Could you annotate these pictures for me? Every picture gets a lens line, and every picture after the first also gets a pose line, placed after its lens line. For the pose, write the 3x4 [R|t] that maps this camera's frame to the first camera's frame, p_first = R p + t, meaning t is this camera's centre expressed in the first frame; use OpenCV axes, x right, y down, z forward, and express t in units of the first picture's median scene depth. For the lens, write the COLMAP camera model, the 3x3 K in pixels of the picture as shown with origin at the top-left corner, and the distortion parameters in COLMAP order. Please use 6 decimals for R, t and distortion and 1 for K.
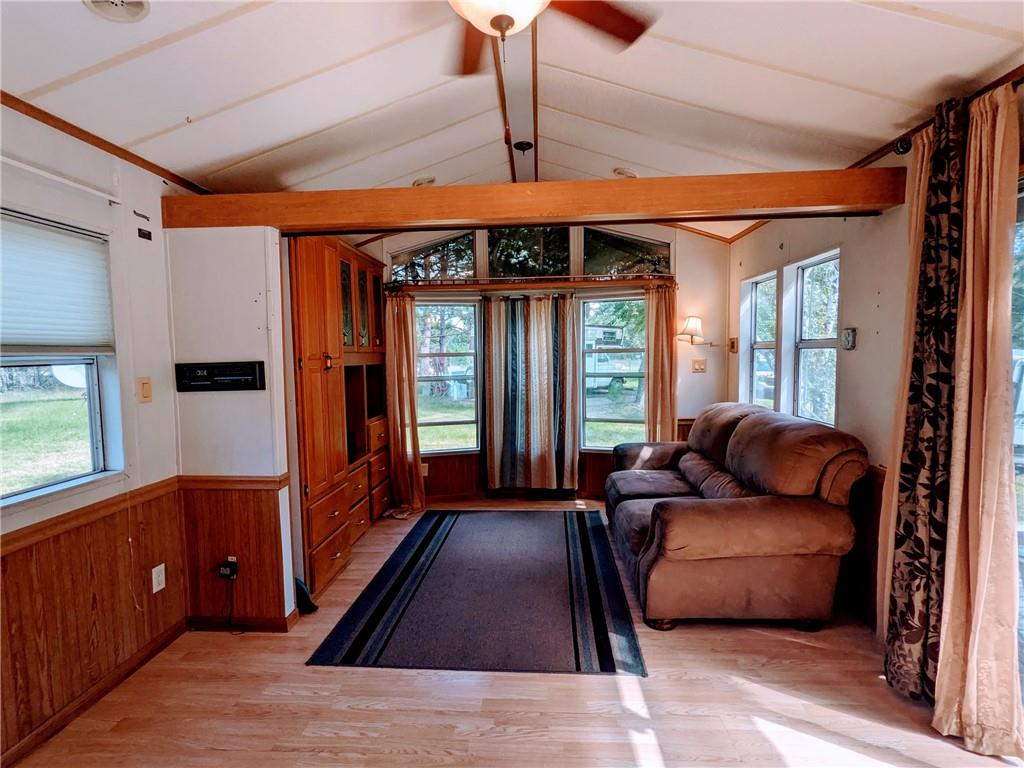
lens RADIAL K [[491.3, 0, 513.9], [0, 491.3, 385.5], [0, 0, 1]] dist [0.003680, -0.001767]
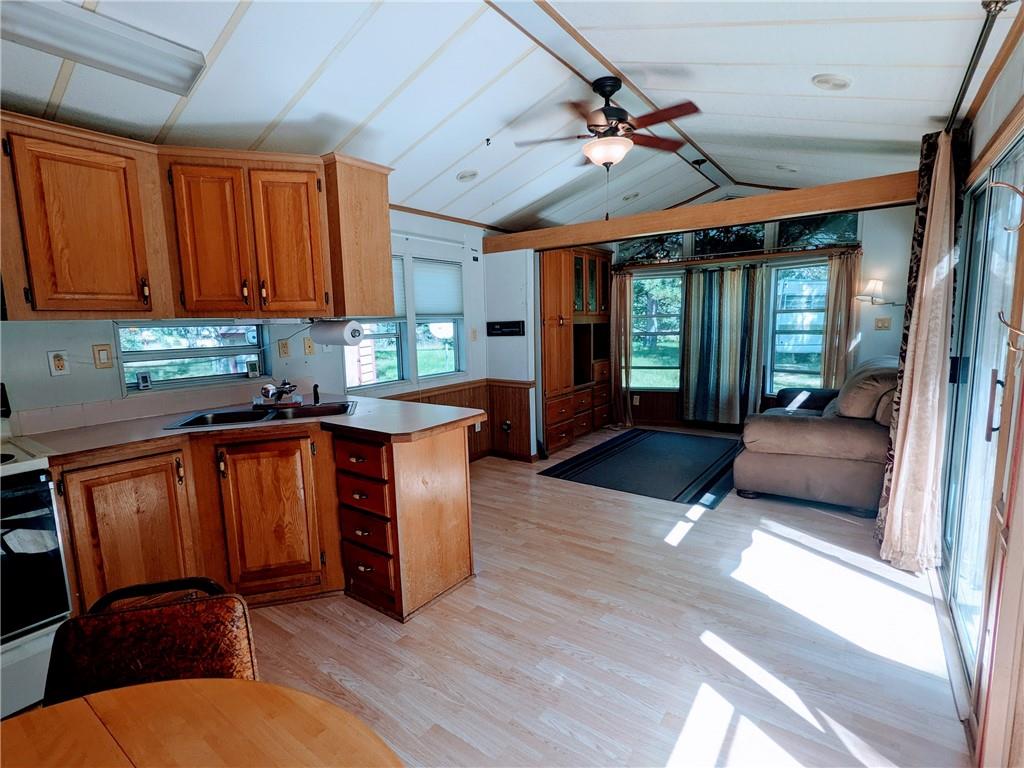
lens RADIAL K [[491.3, 0, 514.9], [0, 491.3, 382.8], [0, 0, 1]] dist [0.003680, -0.001767]
pose [[0.845203, 0.062600, -0.530767, 0.485201], [-0.023871, 0.996547, 0.079522, 0.040037], [0.533913, -0.054543, 0.843779, -0.638441]]
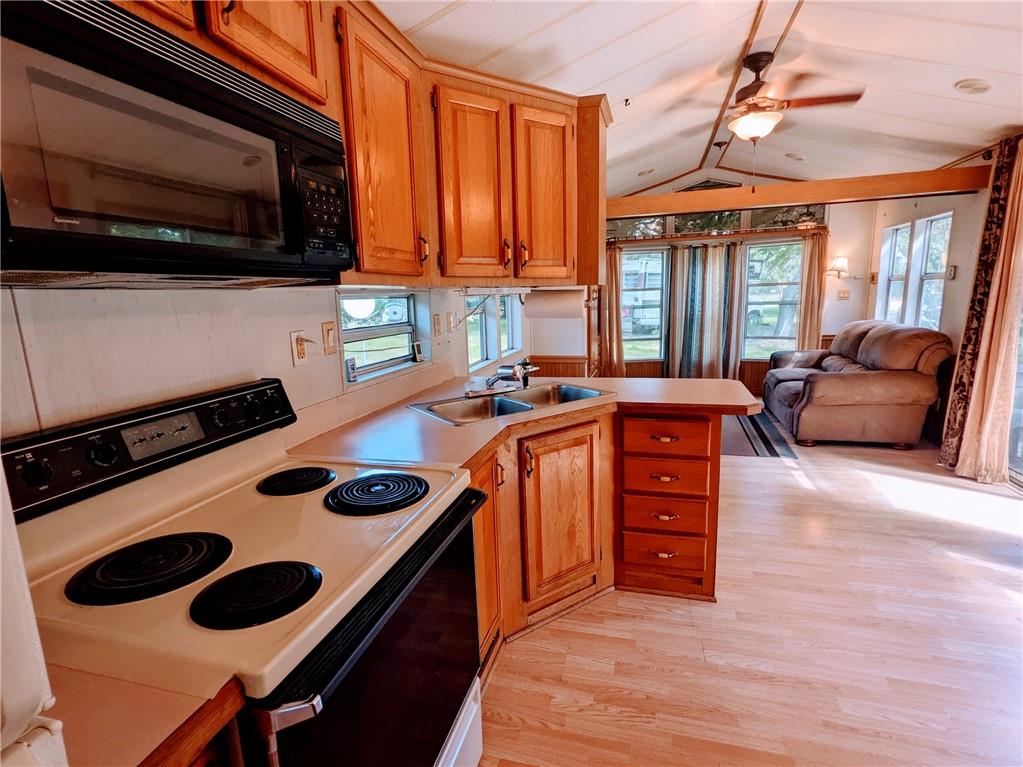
lens RADIAL K [[490.8, 0, 516.1], [0, 490.8, 382.7], [0, 0, 1]] dist [0.003680, -0.001767]
pose [[0.974000, 0.024239, -0.225247, -0.315824], [0.002605, 0.992996, 0.118118, 0.065577], [0.226532, -0.115634, 0.967115, -0.898429]]
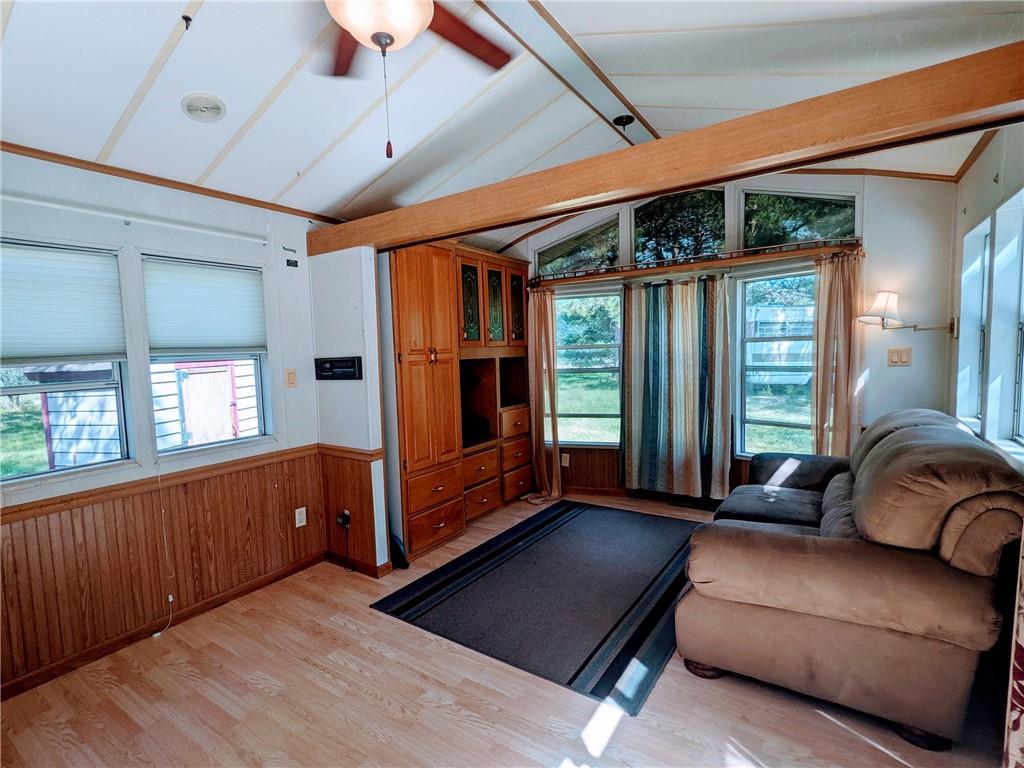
lens RADIAL K [[491.3, 0, 512.1], [0, 491.3, 384.9], [0, 0, 1]] dist [0.003680, -0.001767]
pose [[0.863398, 0.025474, -0.503880, 0.438713], [-0.015329, 0.999588, 0.024270, -0.013549], [0.504291, -0.013231, 0.863433, 0.123054]]
